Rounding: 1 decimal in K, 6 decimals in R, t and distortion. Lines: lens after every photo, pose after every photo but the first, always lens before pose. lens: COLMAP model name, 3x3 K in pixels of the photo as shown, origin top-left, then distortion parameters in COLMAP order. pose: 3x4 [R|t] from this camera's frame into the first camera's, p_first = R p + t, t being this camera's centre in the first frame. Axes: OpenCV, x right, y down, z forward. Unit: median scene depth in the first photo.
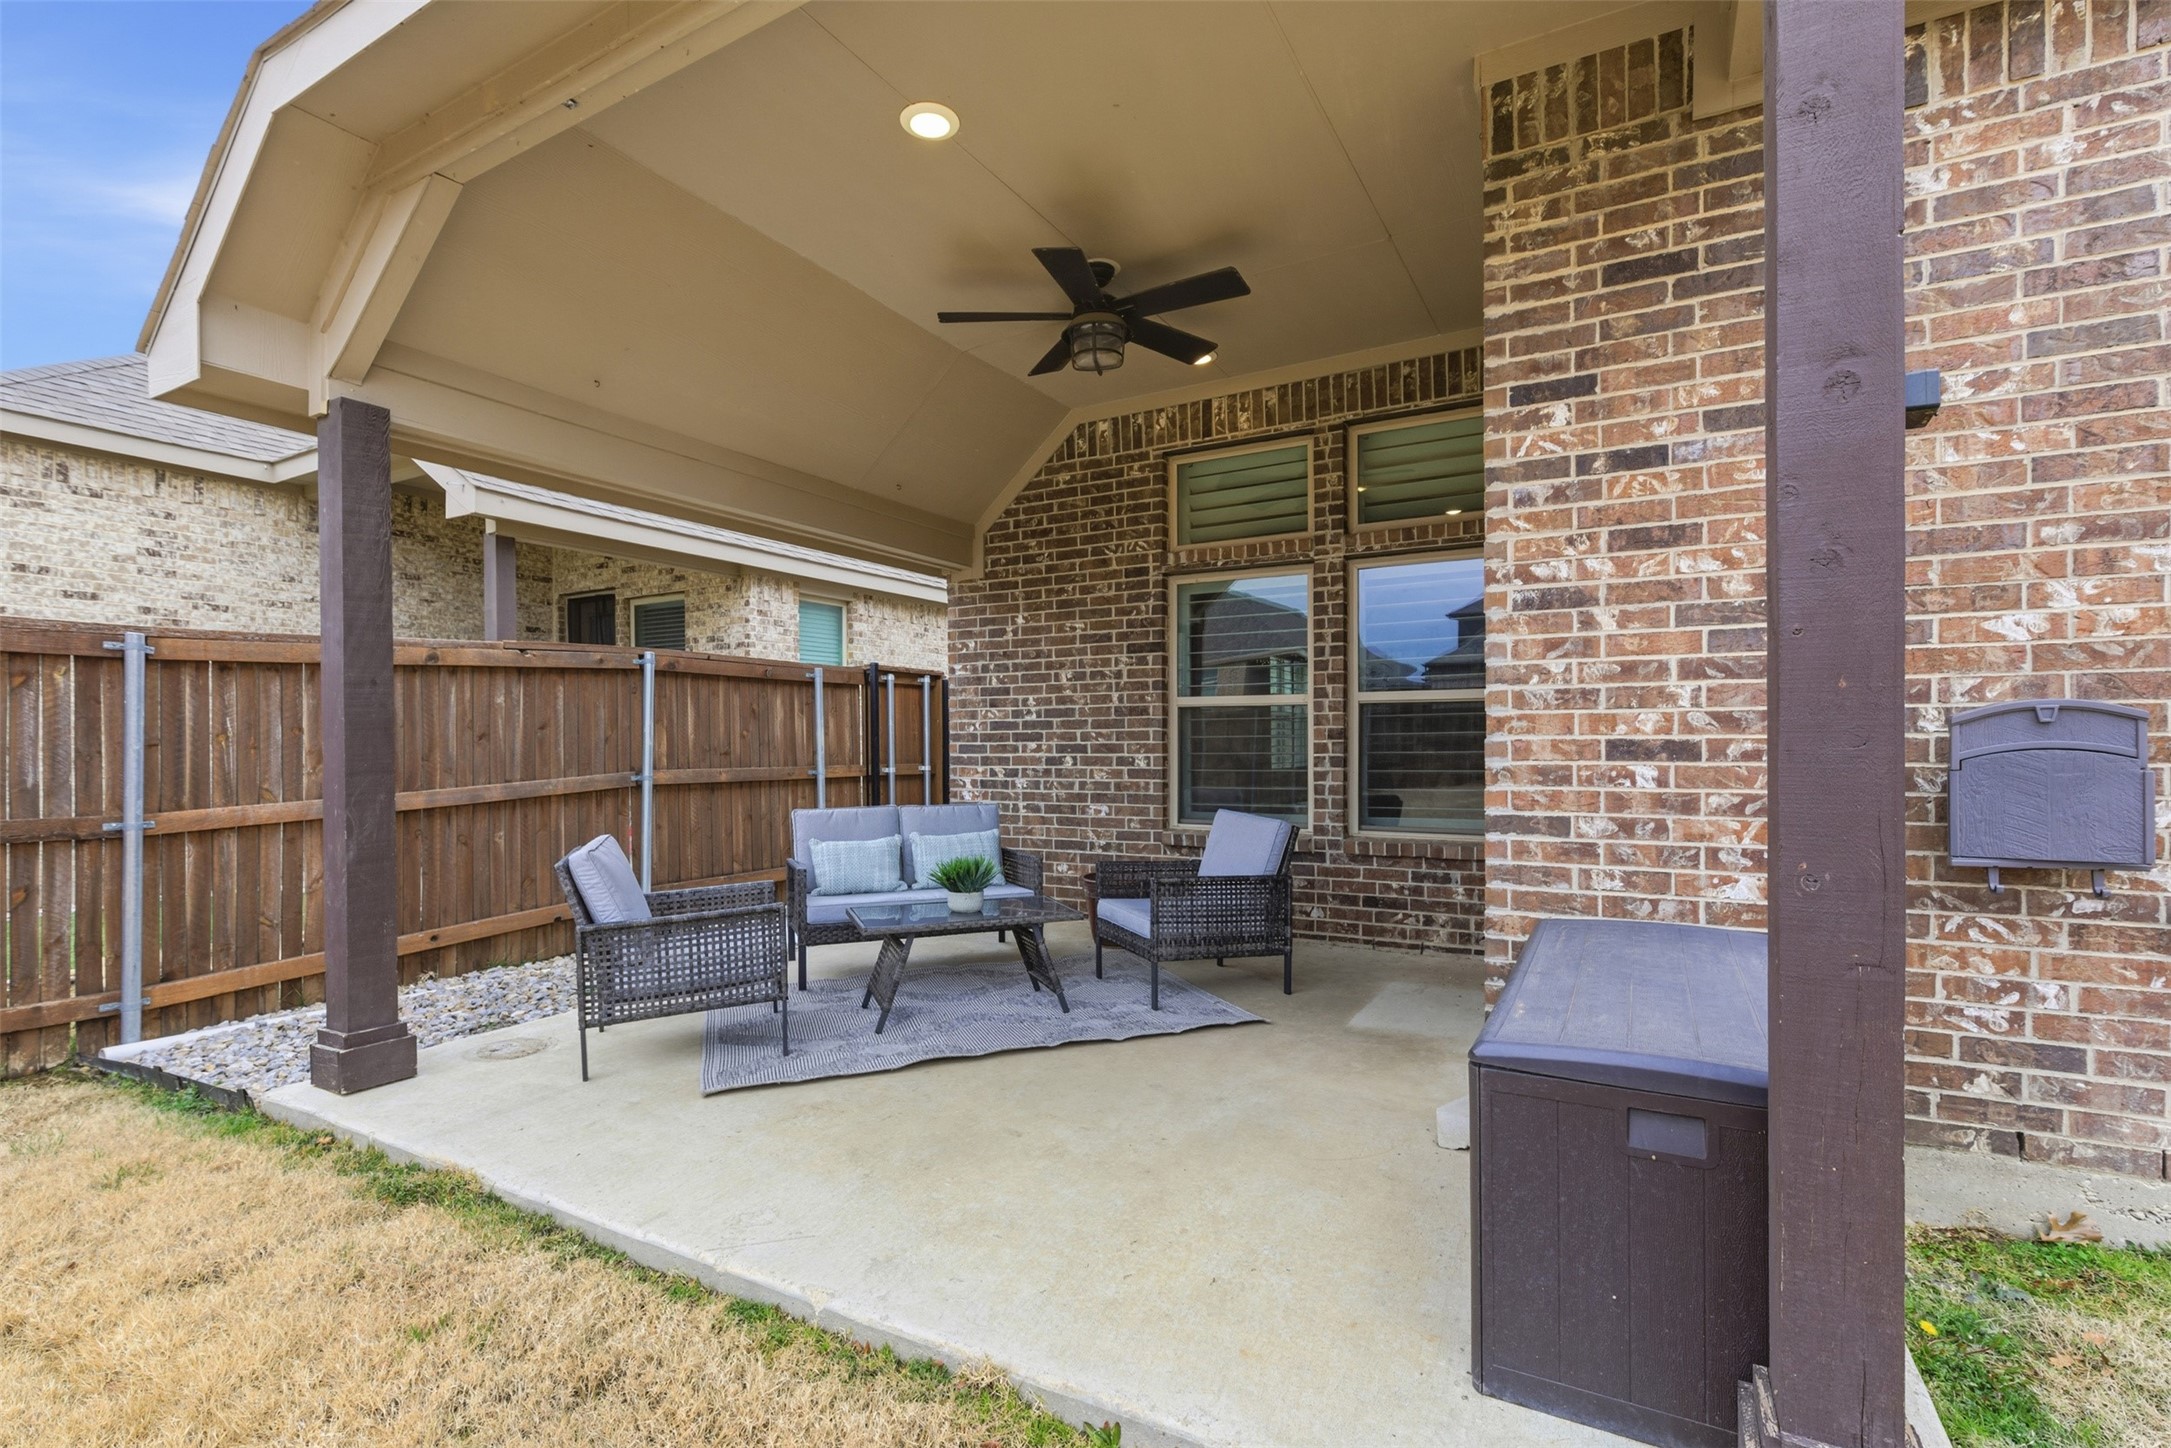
lens RADIAL K [[989.2, 0, 1084.4], [0, 989.2, 744.6], [0, 0, 1]] dist [-0.005143, 0.001576]
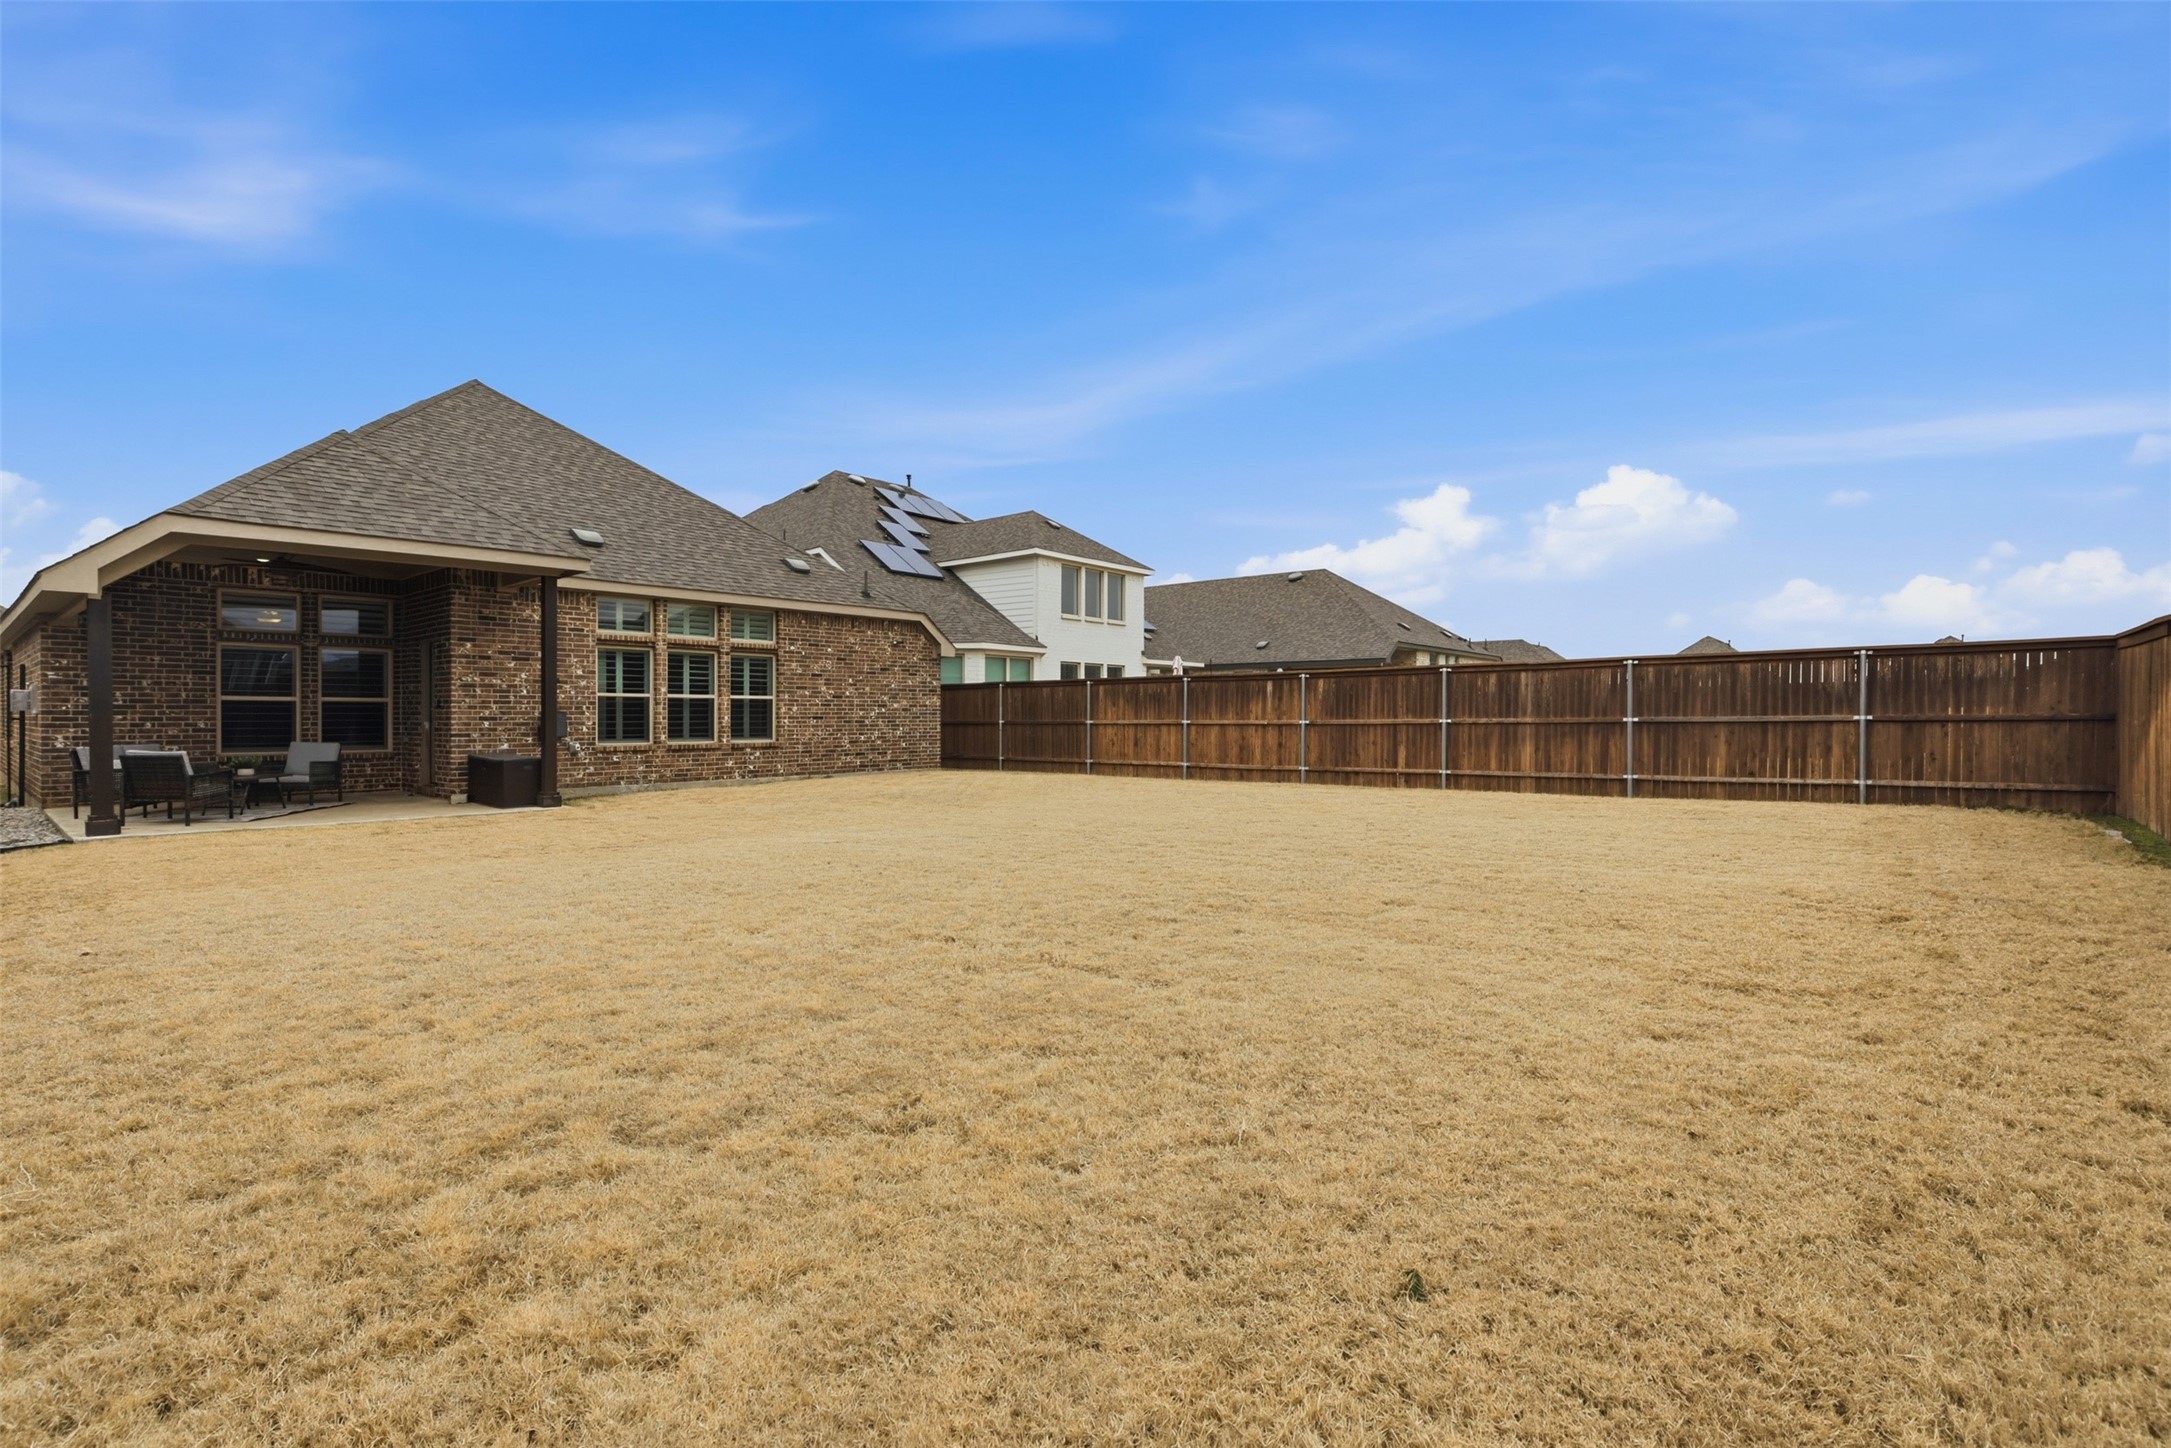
lens RADIAL K [[989.2, 0, 1089.2], [0, 989.2, 726.9], [0, 0, 1]] dist [-0.005143, 0.001576]
pose [[0.173790, -0.006114, 0.984764, -1.911130], [-0.001181, 0.999979, 0.006417, 0.005490], [-0.984782, -0.002278, 0.173779, -1.422840]]
